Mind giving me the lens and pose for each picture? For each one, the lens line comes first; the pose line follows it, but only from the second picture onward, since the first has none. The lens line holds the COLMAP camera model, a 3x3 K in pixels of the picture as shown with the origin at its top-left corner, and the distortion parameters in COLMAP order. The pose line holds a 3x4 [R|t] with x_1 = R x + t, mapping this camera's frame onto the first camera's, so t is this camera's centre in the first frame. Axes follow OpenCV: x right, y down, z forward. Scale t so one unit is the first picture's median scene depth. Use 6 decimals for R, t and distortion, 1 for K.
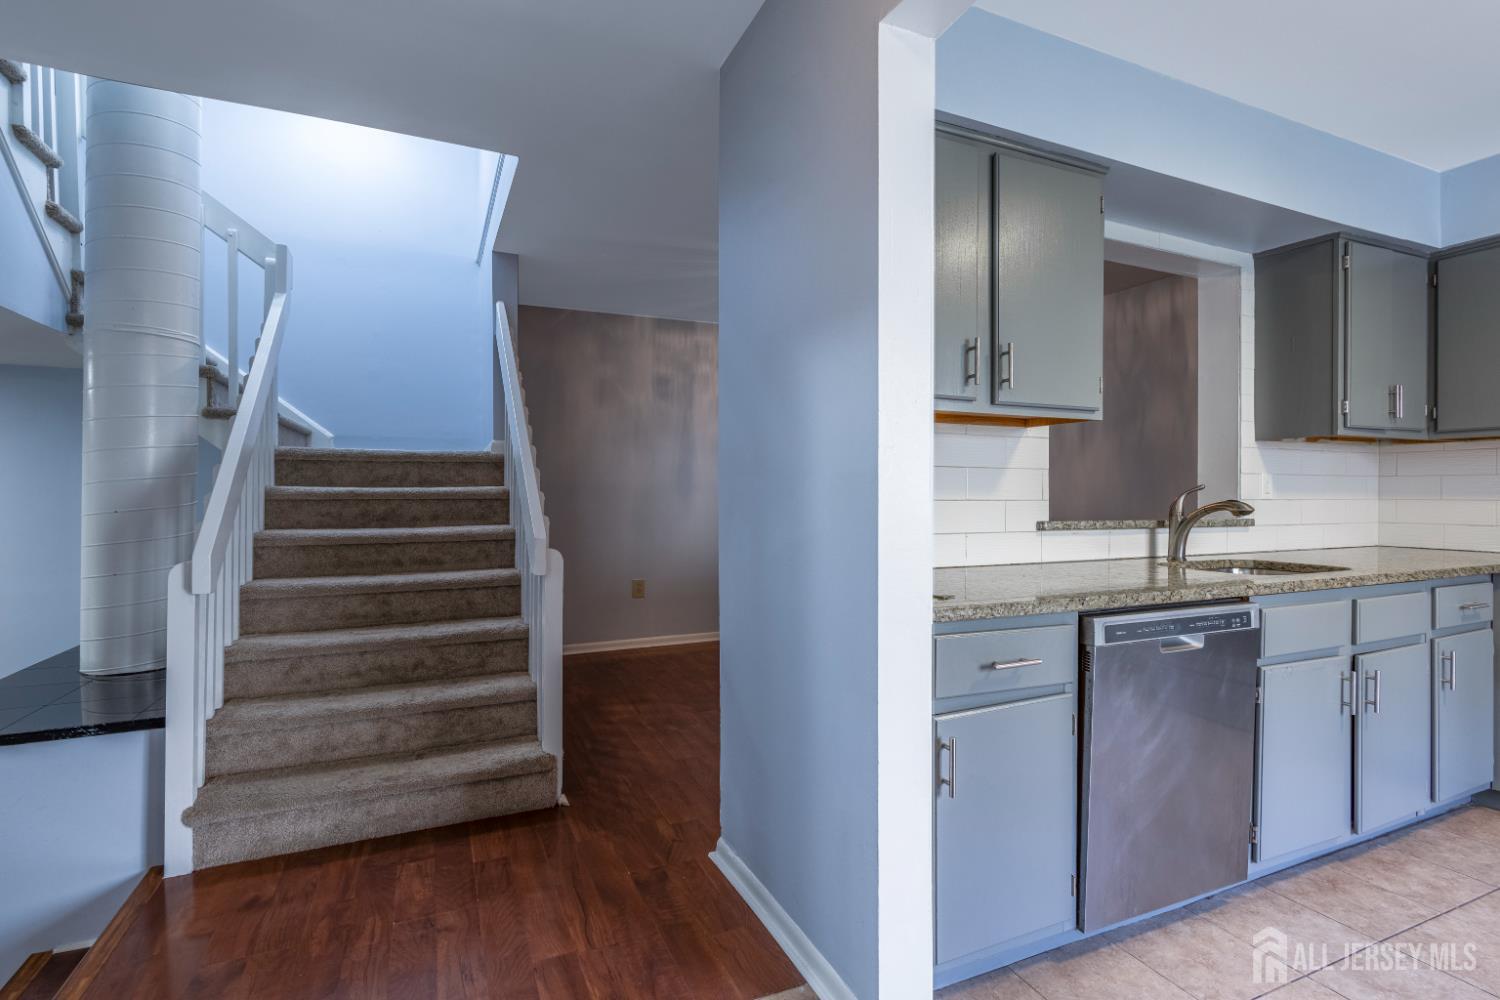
lens RADIAL K [[705.9, 0, 751.7], [0, 705.9, 495.5], [0, 0, 1]] dist [-0.004771, 0.002177]
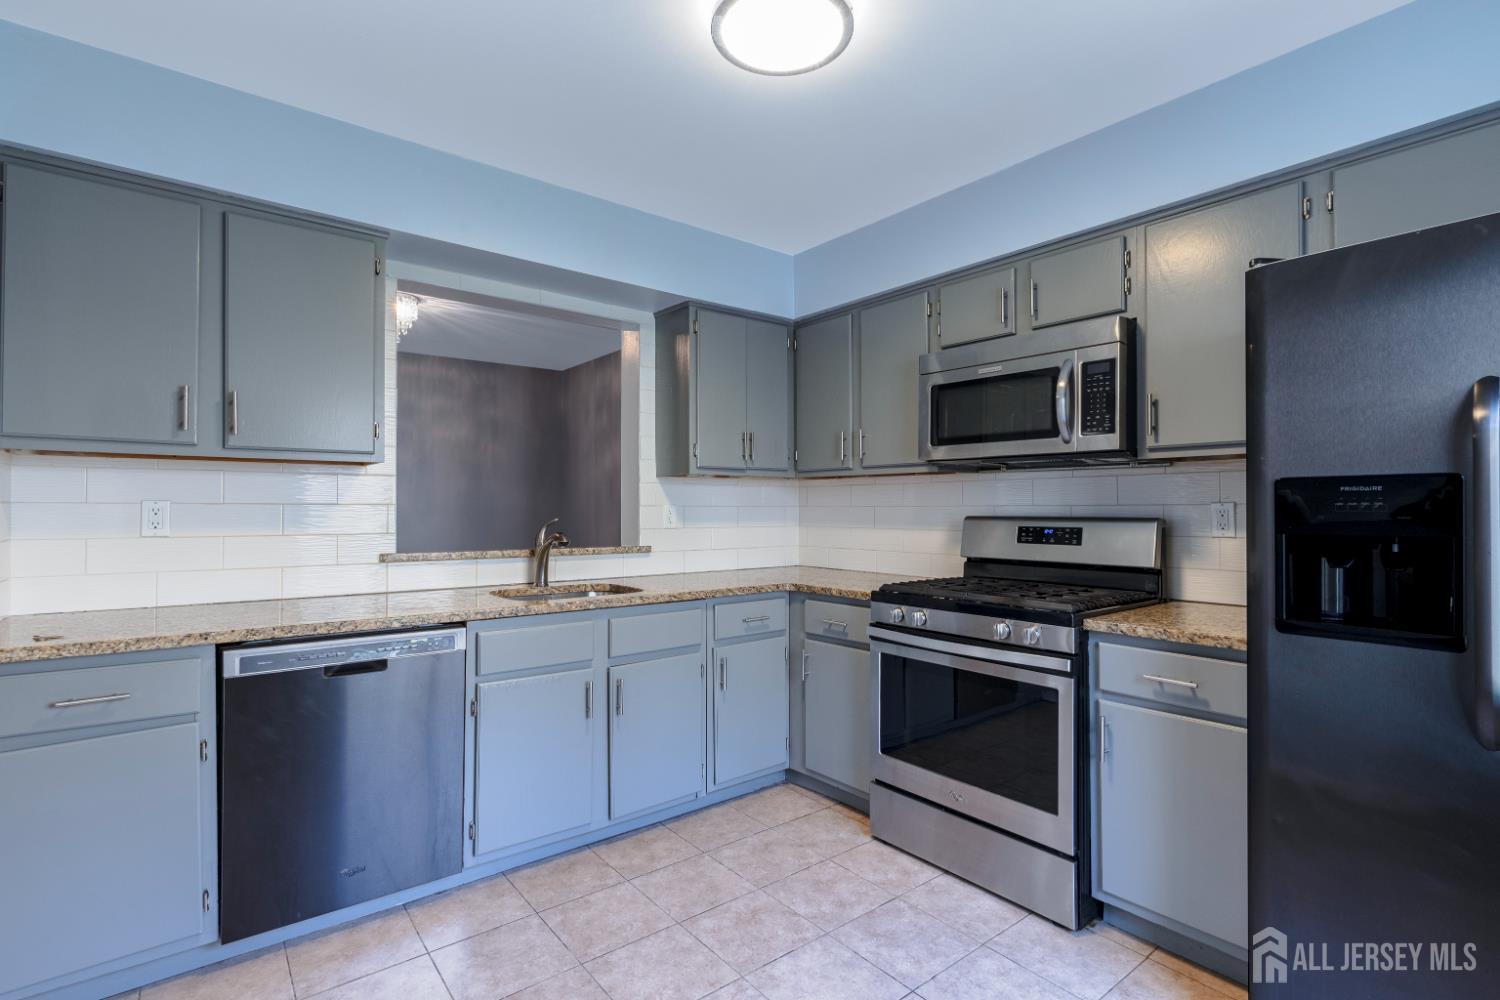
lens RADIAL K [[705.9, 0, 747.7], [0, 705.9, 503.6], [0, 0, 1]] dist [-0.004771, 0.002177]
pose [[0.971992, -0.000870, 0.235013, 0.695209], [0.003206, 0.999949, -0.009558, -0.027688], [-0.234993, 0.010043, 0.971945, -0.169242]]
